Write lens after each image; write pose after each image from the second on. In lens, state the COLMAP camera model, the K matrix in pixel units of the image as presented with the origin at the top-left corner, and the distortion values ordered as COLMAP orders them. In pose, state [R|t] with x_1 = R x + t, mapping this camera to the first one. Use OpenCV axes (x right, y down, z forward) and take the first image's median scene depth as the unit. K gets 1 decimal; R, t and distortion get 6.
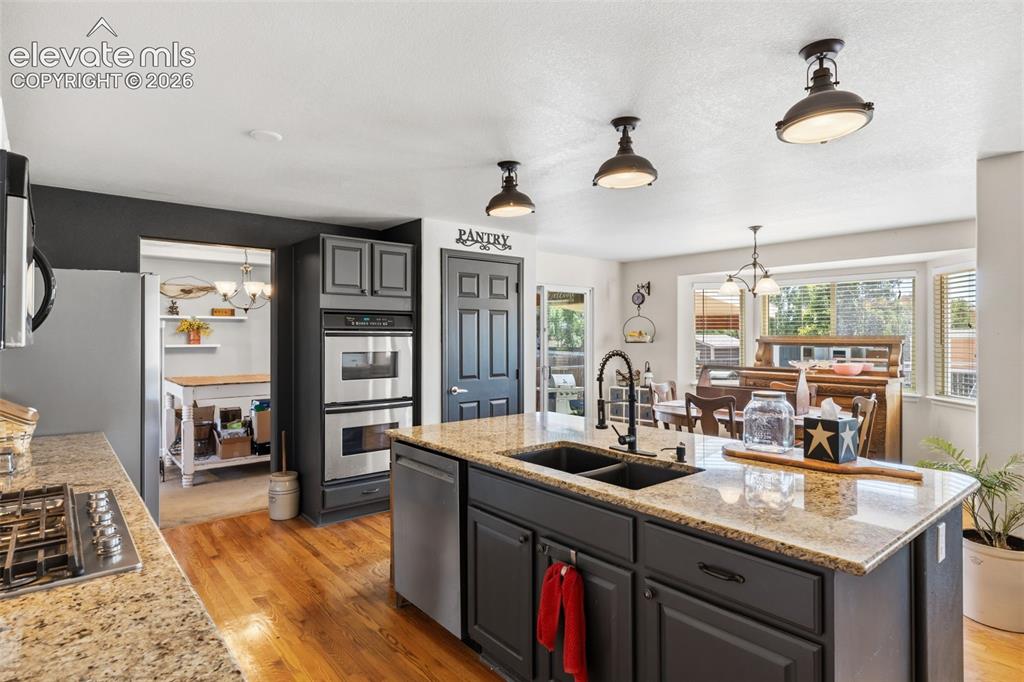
lens RADIAL K [[553.9, 0, 515.0], [0, 553.9, 337.4], [0, 0, 1]] dist [0.003929, 0.001403]
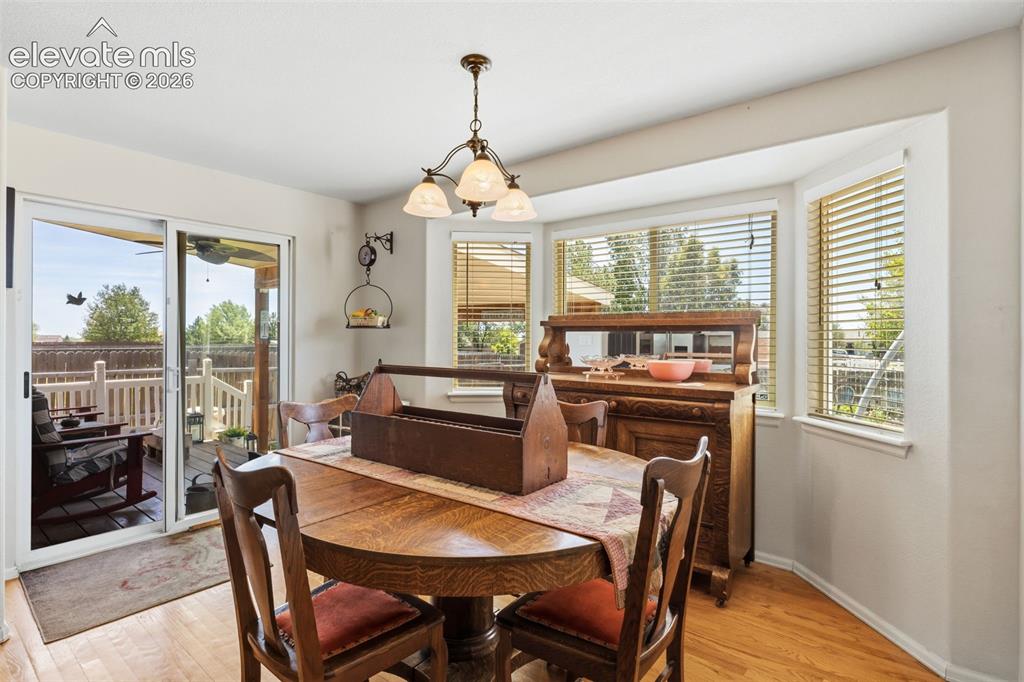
lens RADIAL K [[553.9, 0, 508.6], [0, 553.9, 338.4], [0, 0, 1]] dist [0.003929, 0.001403]
pose [[0.977902, 0.000712, 0.209065, 0.334345], [-0.001857, 0.999984, 0.005282, 0.023093], [-0.209058, -0.005553, 0.977888, 0.502627]]
